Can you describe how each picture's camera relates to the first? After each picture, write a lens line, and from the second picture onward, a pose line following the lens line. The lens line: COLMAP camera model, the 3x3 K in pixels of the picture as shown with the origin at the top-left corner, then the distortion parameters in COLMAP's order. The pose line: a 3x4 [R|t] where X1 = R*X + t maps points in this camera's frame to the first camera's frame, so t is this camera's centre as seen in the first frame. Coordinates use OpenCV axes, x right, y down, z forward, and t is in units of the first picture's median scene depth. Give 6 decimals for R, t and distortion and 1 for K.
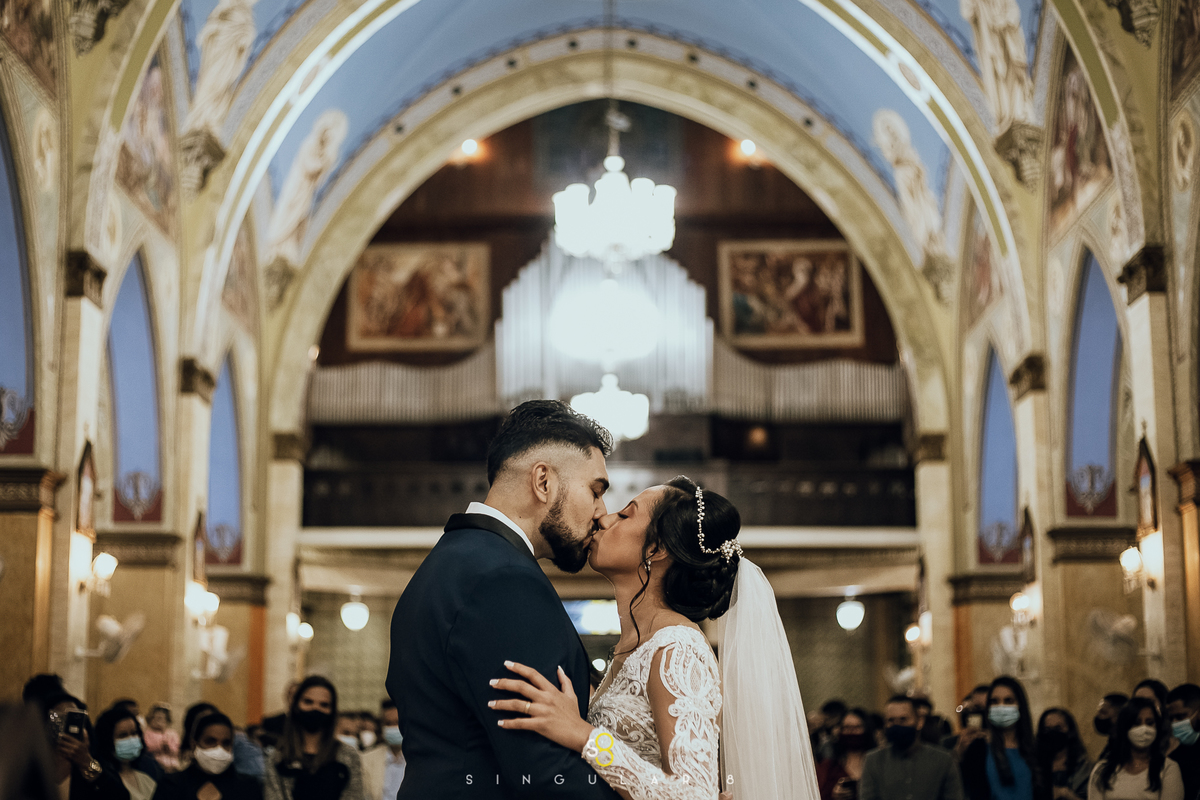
lens RADIAL K [[1878.5, 0, 582.9], [0, 1878.5, 398.9], [0, 0, 1]] dist [-0.082053, 0.000000]
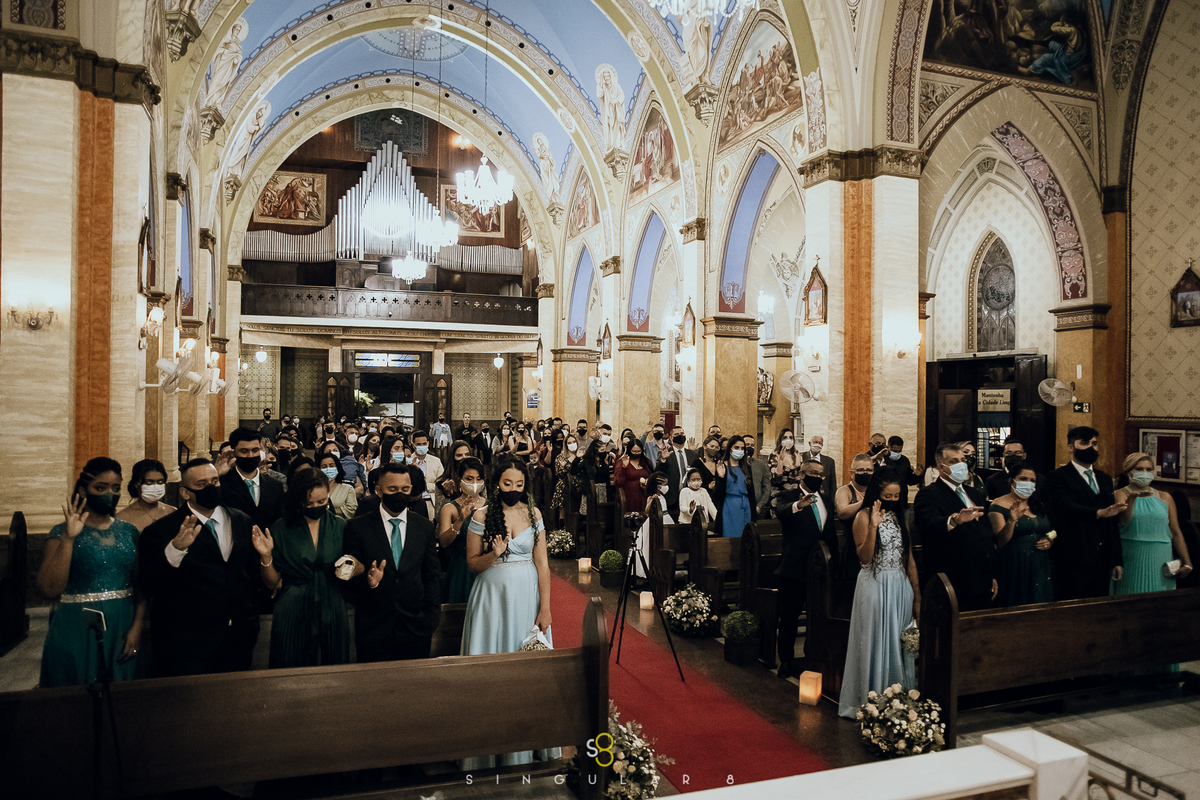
lens RADIAL K [[834.0, 0, 600.8], [0, 834.0, 398.1], [0, 0, 1]] dist [-0.072087, 0.031963]
pose [[0.943969, 0.016615, 0.329615, -0.077109], [-0.073781, 0.984079, 0.161695, -0.012995], [-0.321681, -0.176954, 0.930166, 0.040585]]
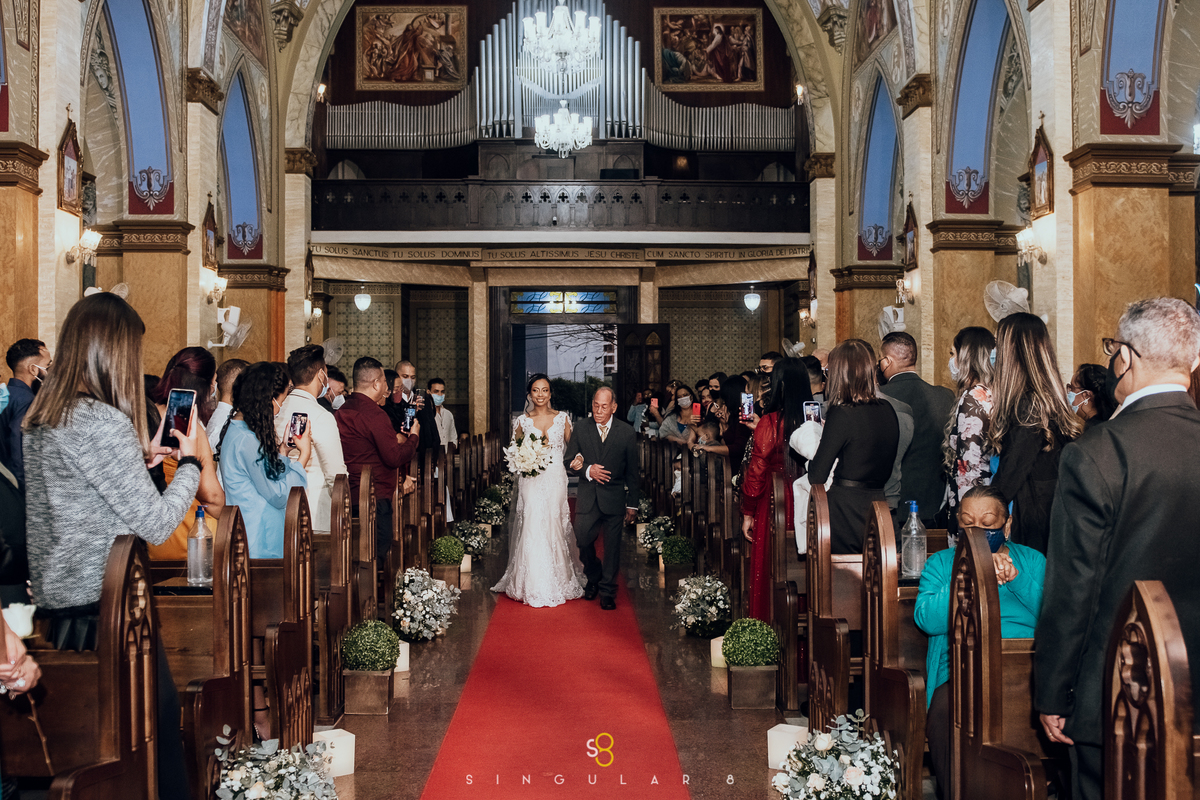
lens RADIAL K [[1304.1, 0, 650.7], [0, 1304.1, 382.1], [0, 0, 1]] dist [-0.033063, 0.000000]
pose [[0.997040, -0.003612, 0.076806, 0.004599], [-0.009232, 0.986046, 0.166216, 0.025076], [-0.076334, -0.166433, 0.983094, 0.131419]]
